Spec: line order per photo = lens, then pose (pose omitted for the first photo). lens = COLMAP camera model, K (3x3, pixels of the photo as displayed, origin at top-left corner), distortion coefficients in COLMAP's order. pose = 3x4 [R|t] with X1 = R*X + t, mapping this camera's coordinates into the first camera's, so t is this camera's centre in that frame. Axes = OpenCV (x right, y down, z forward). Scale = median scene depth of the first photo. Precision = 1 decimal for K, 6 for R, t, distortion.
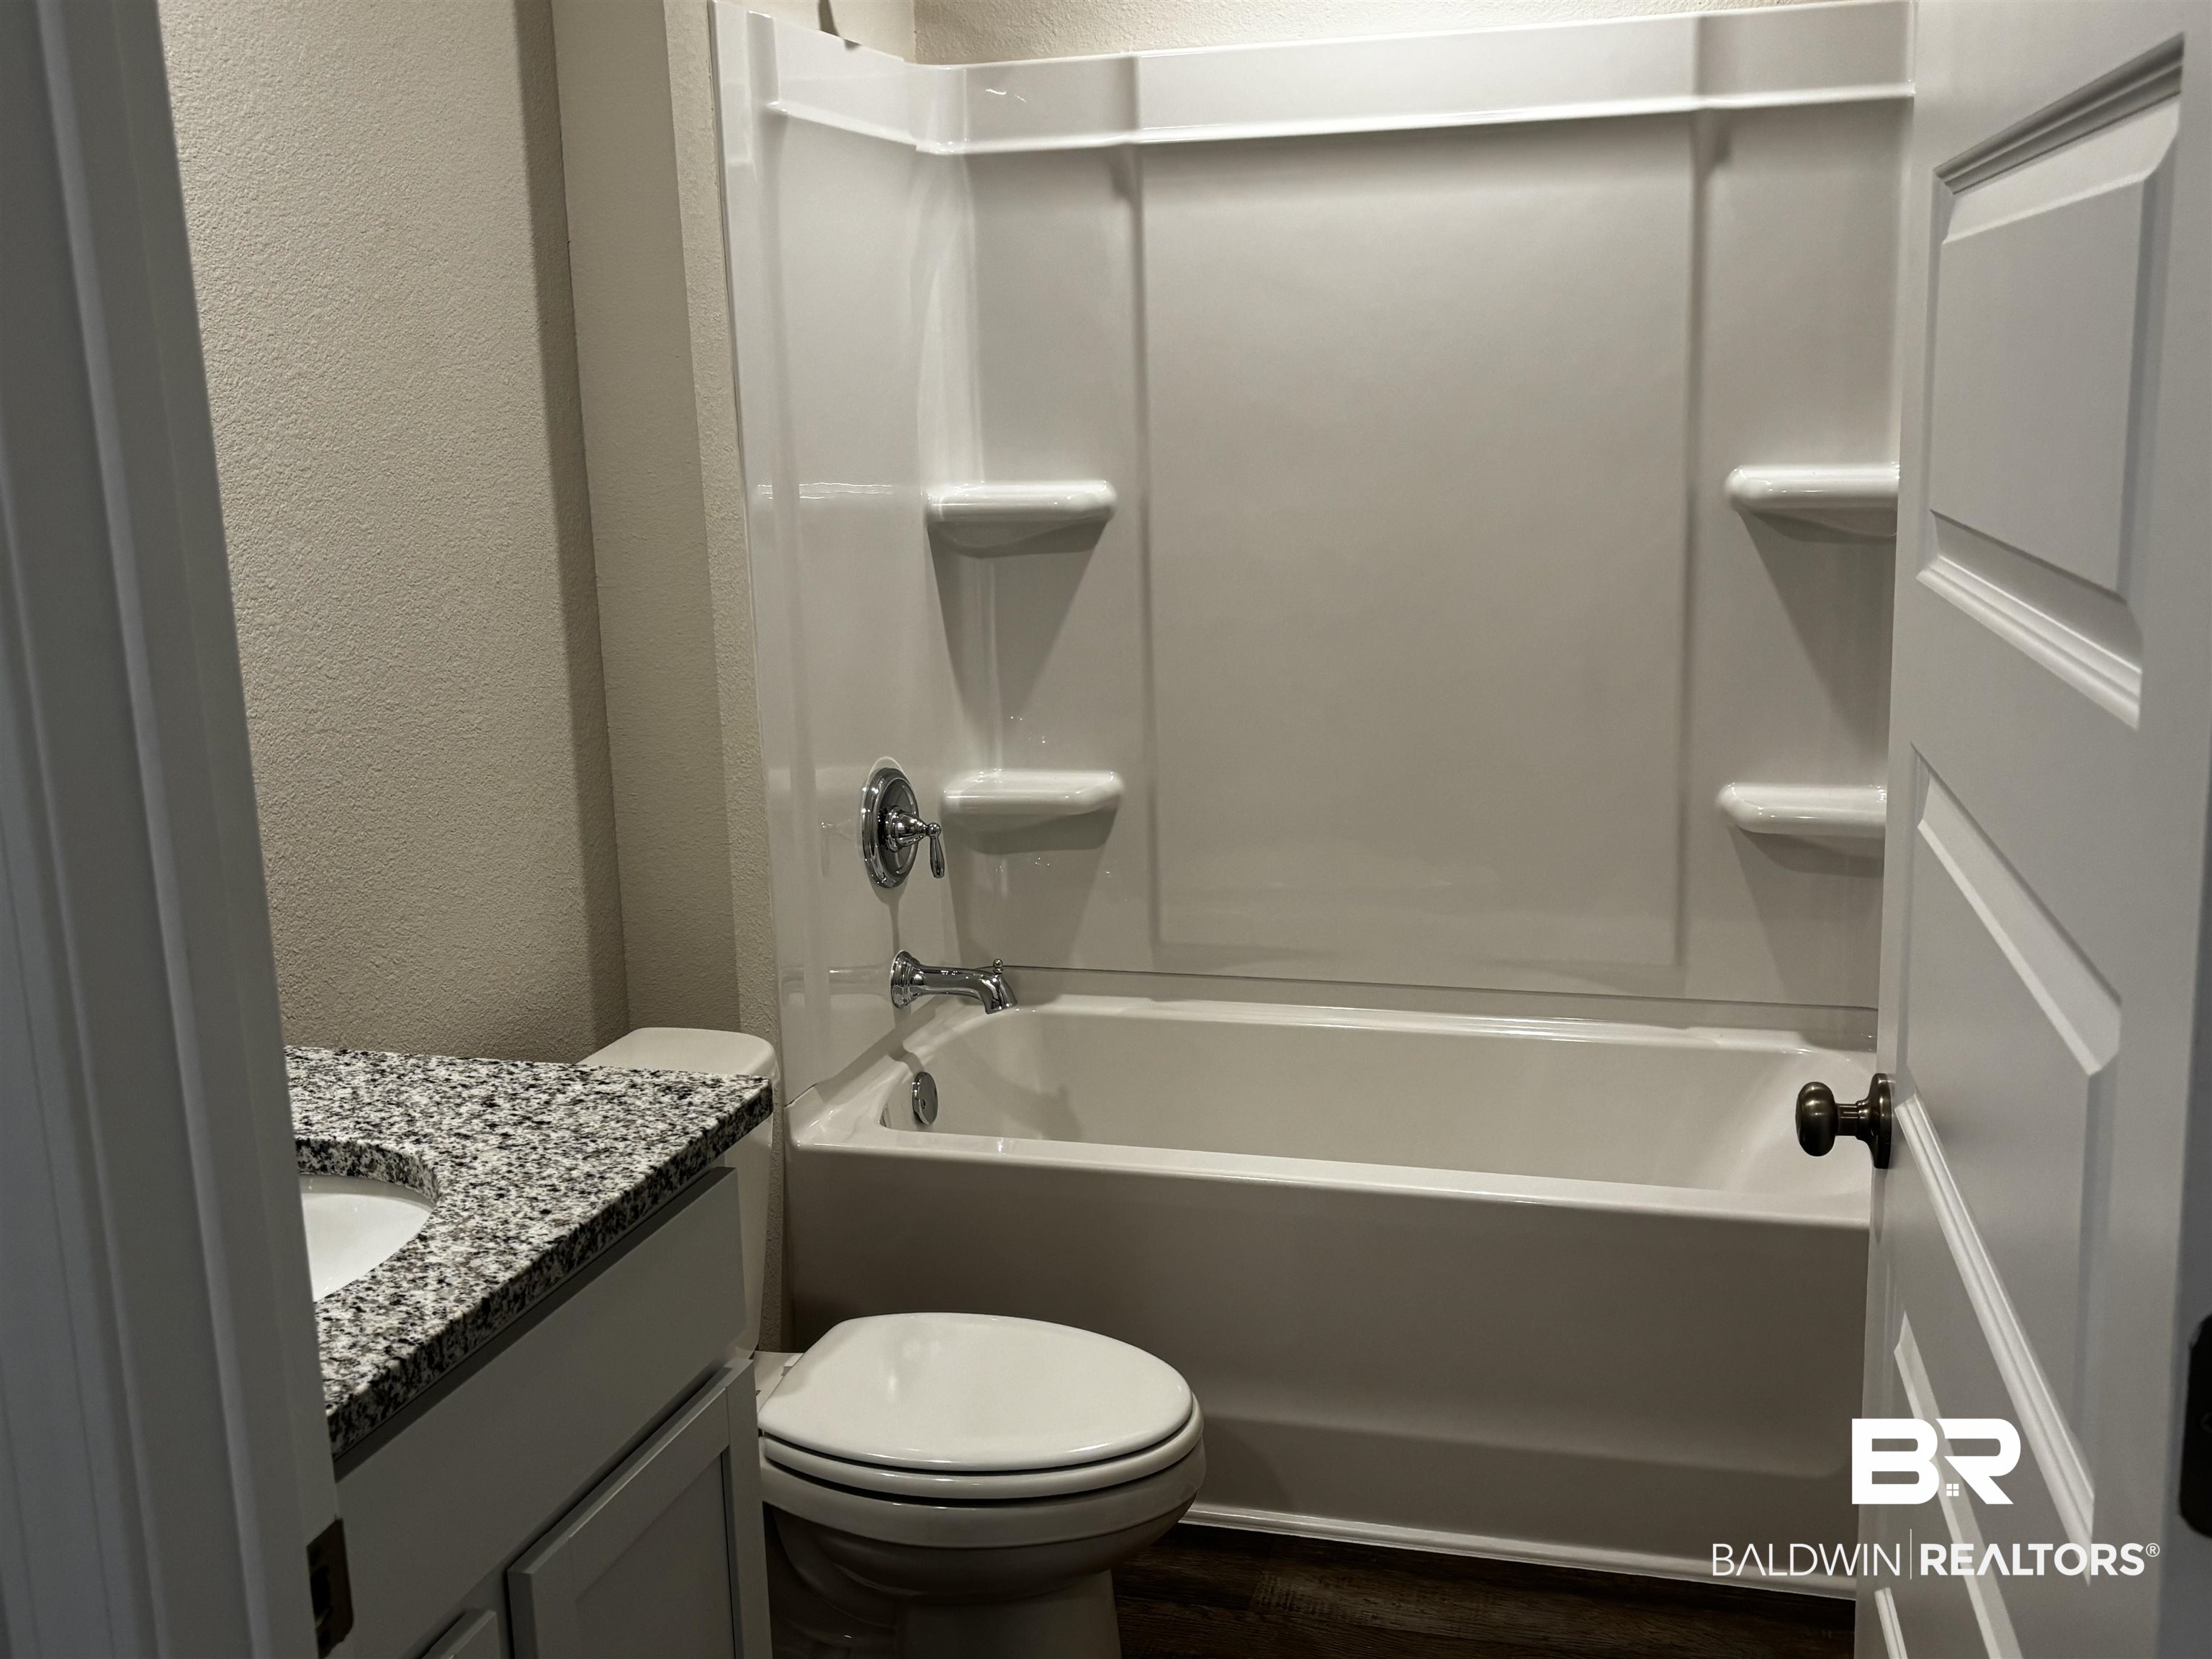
lens RADIAL K [[2205.6, 0, 1093.1], [0, 2205.6, 825.2], [0, 0, 1]] dist [0.031830, 0.000000]
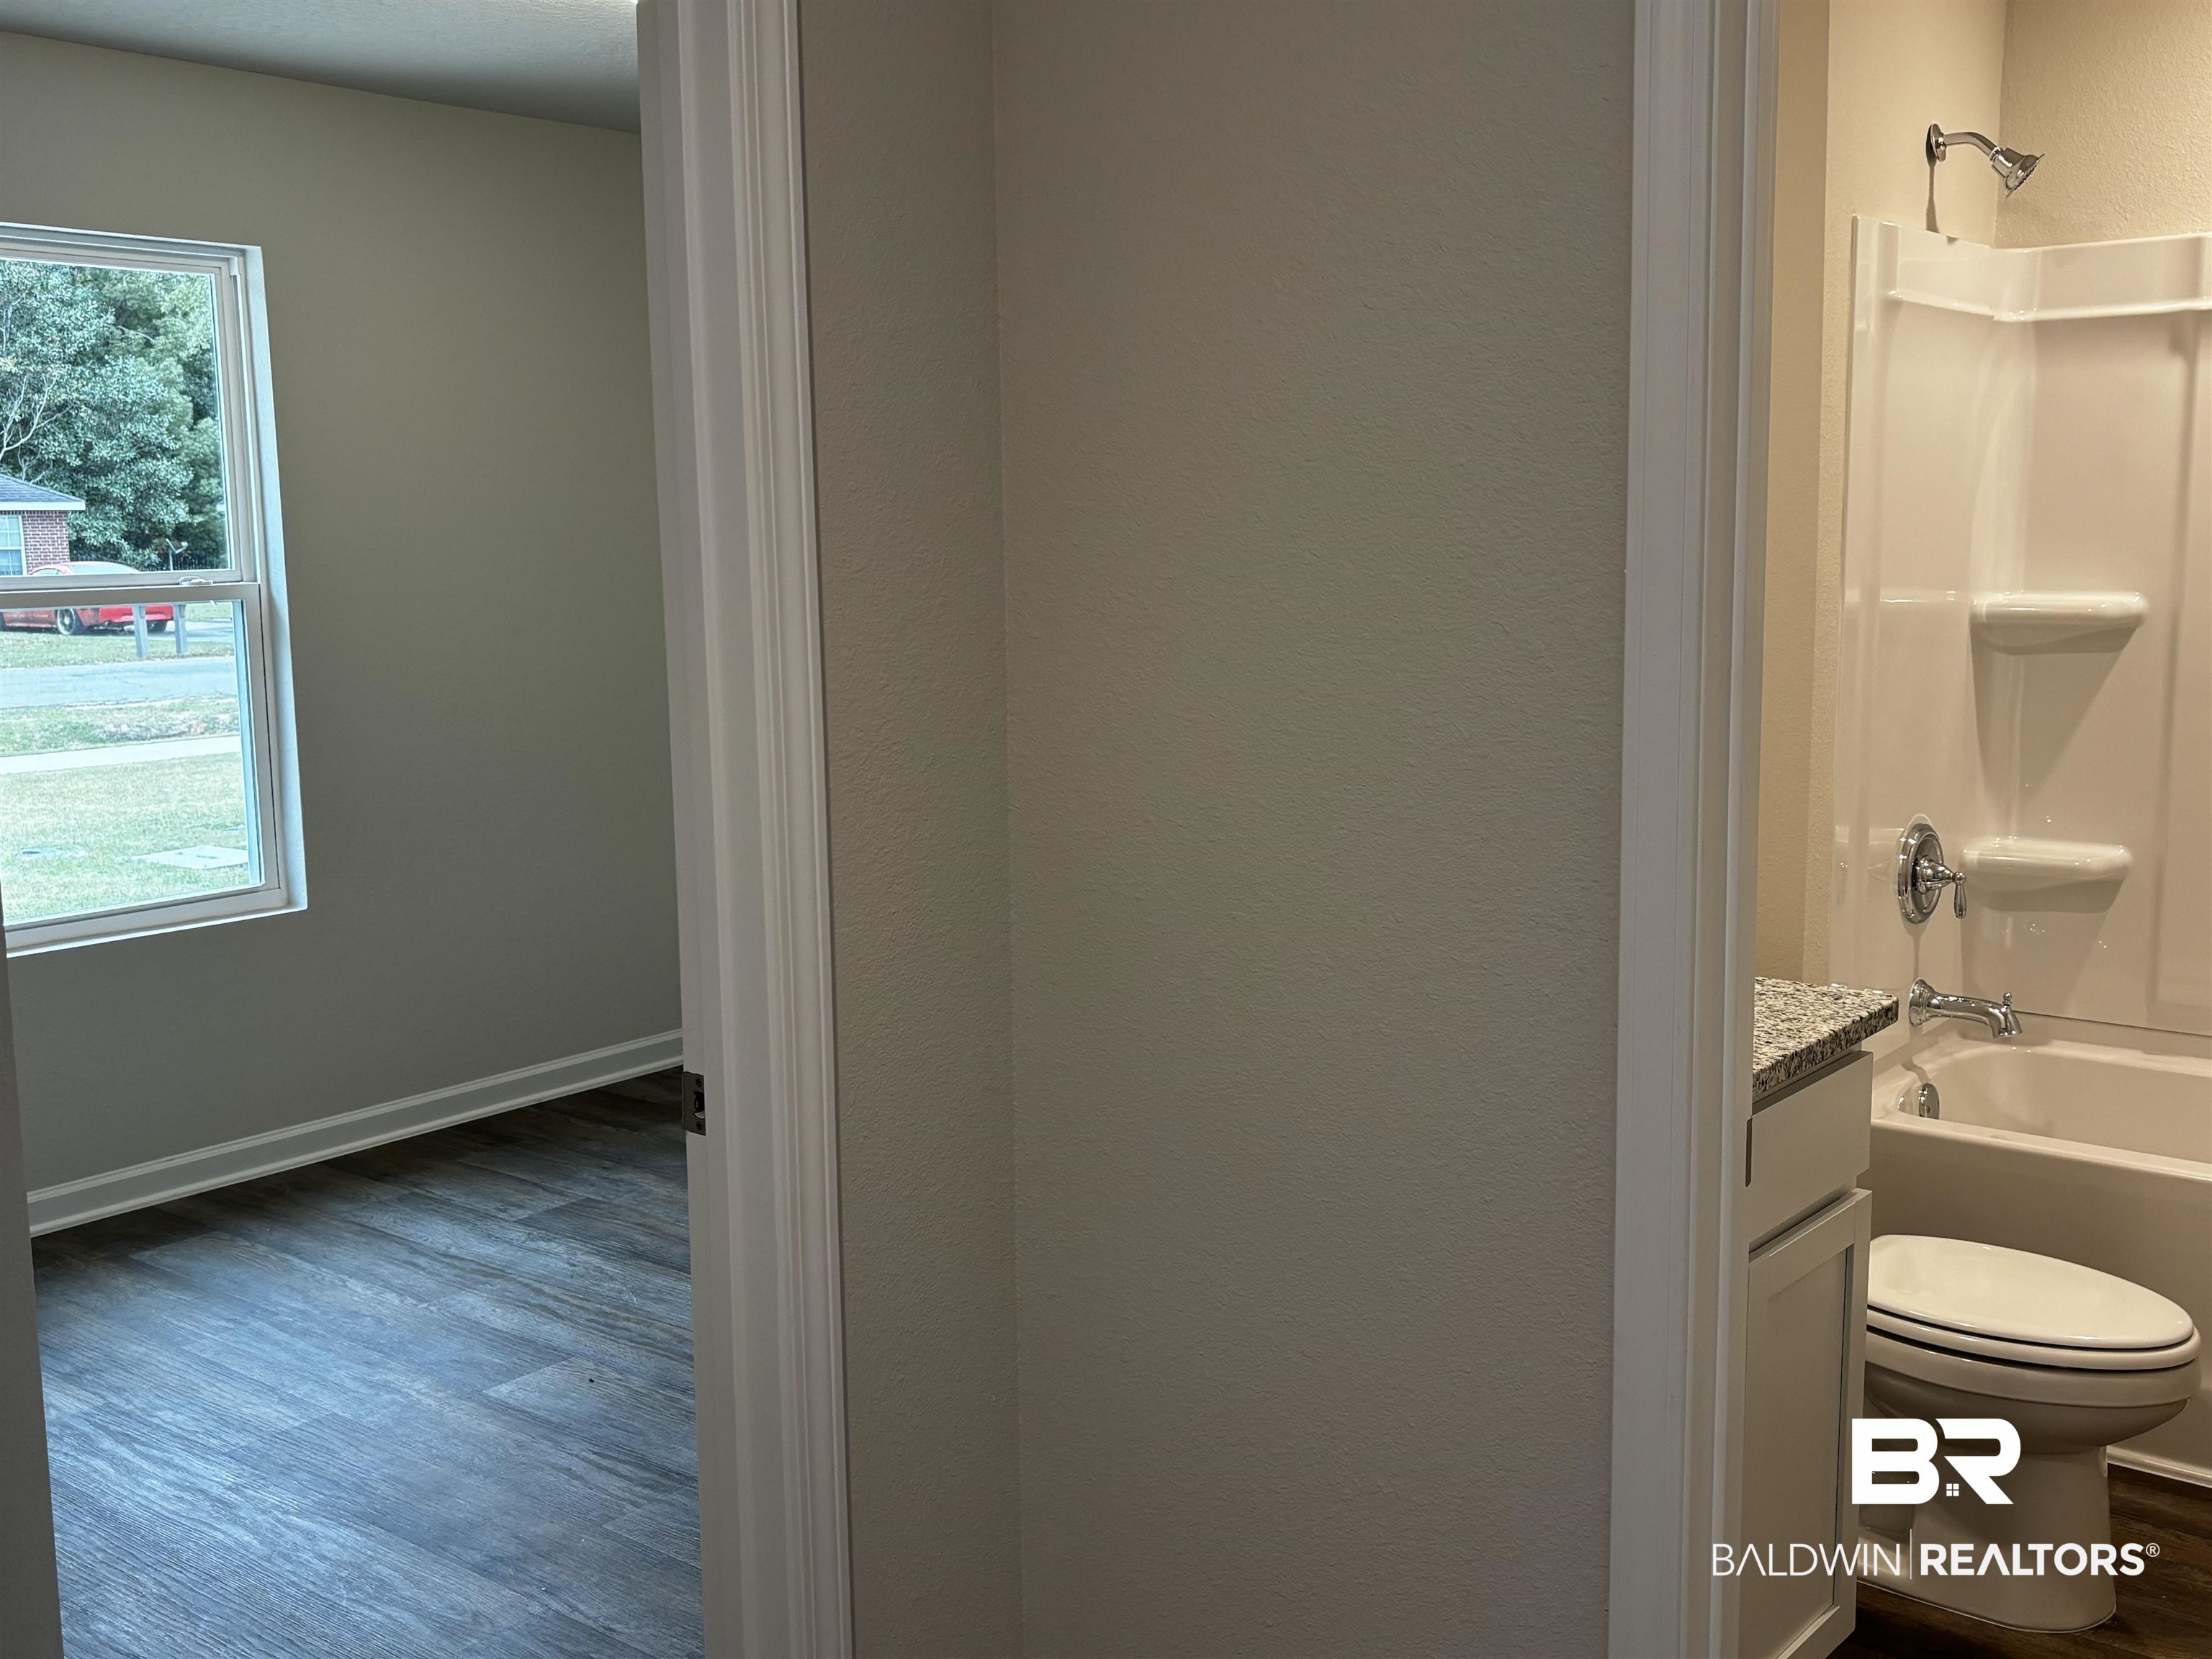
lens RADIAL K [[2205.6, 0, 1100.0], [0, 2205.6, 833.4], [0, 0, 1]] dist [0.031830, 0.000000]
pose [[0.923884, 0.071096, -0.376010, -0.052530], [-0.089653, 0.995457, -0.032061, 0.058208], [0.372022, 0.063331, 0.926061, -0.288513]]
